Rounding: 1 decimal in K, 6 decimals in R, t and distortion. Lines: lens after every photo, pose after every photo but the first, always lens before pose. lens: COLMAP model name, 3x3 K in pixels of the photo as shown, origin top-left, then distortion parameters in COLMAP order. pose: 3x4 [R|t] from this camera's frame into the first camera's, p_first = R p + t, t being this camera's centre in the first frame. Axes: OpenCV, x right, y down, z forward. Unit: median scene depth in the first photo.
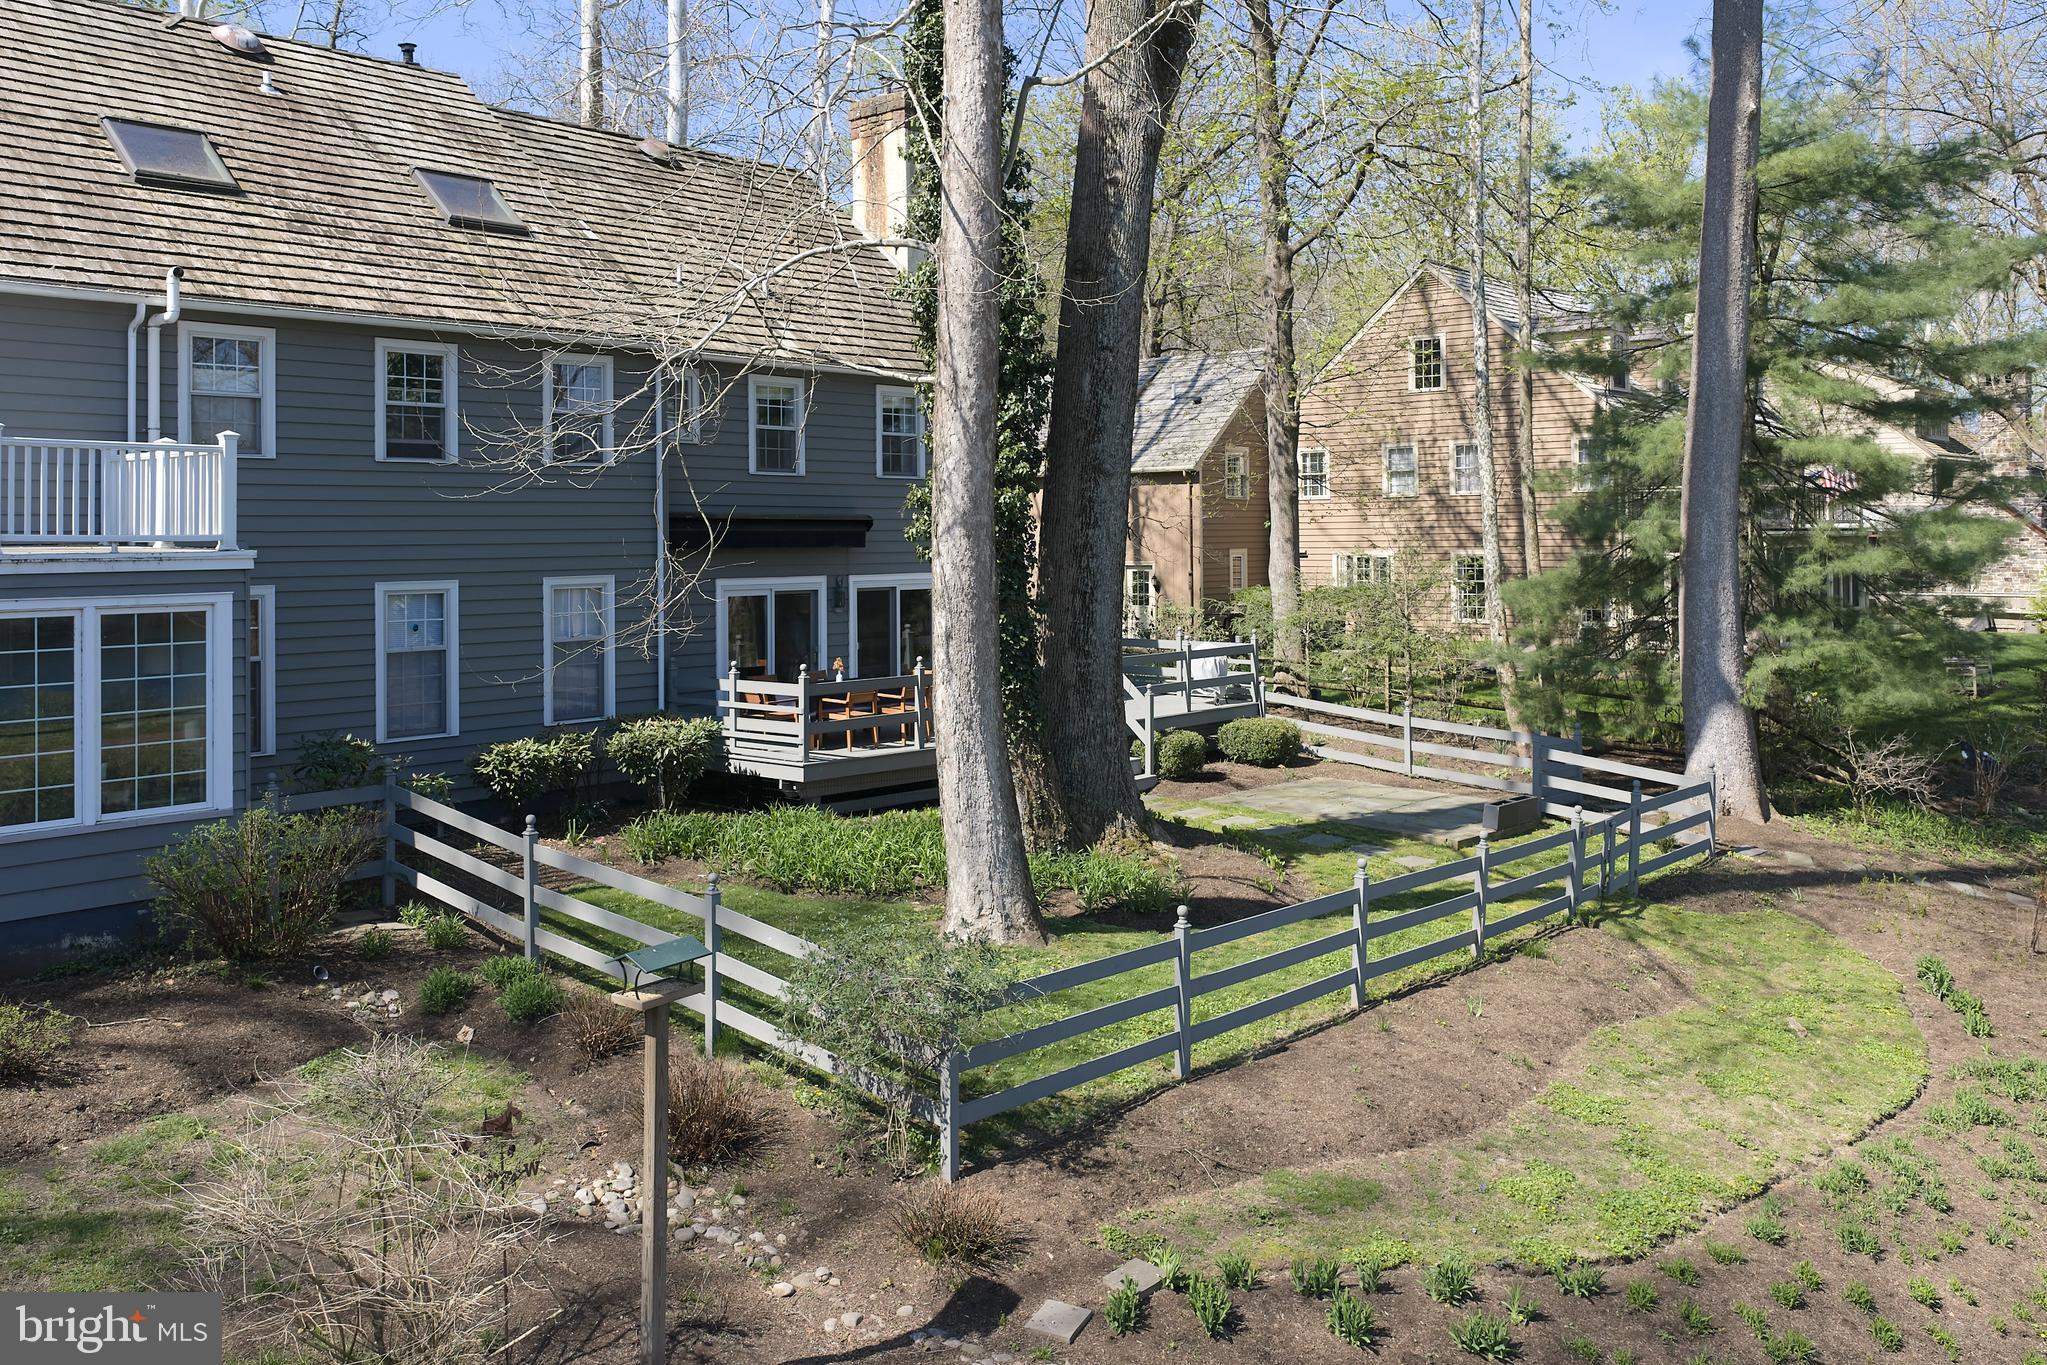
lens RADIAL K [[1742.5, 0, 1024.0], [0, 1742.5, 538.3], [0, 0, 1]] dist [-0.003434, -0.004338]
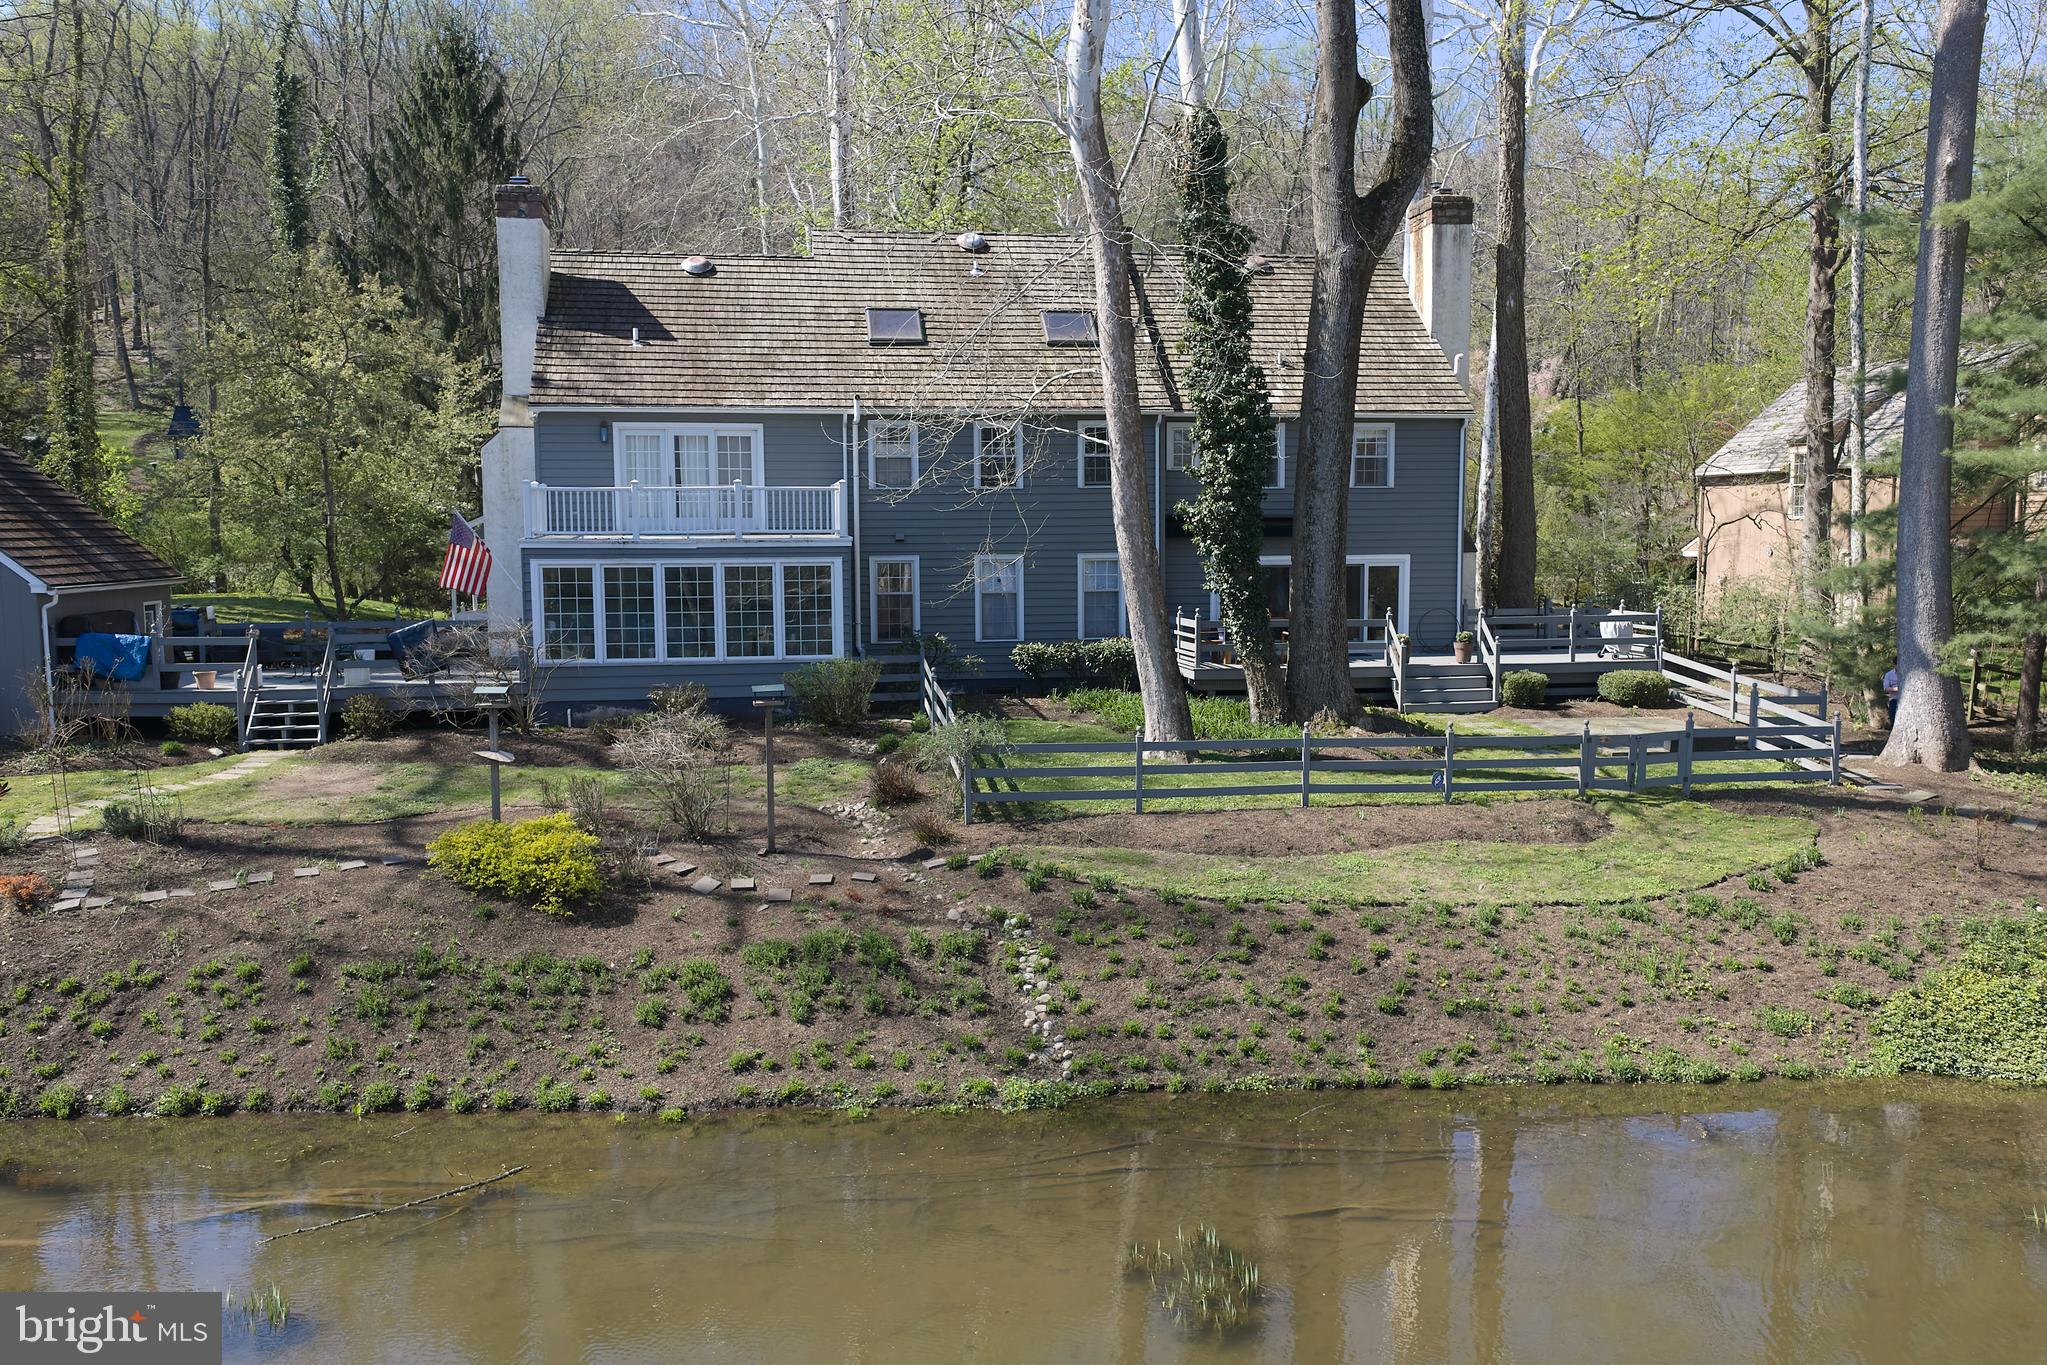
lens RADIAL K [[1665.8, 0, 1022.1], [0, 1665.8, 717.1], [0, 0, 1]] dist [0.001206, -0.003989]
pose [[0.771155, 0.072410, -0.632516, 0.713760], [0.000424, 0.993452, 0.114246, -0.004625], [0.636647, -0.088370, 0.766075, -0.301641]]
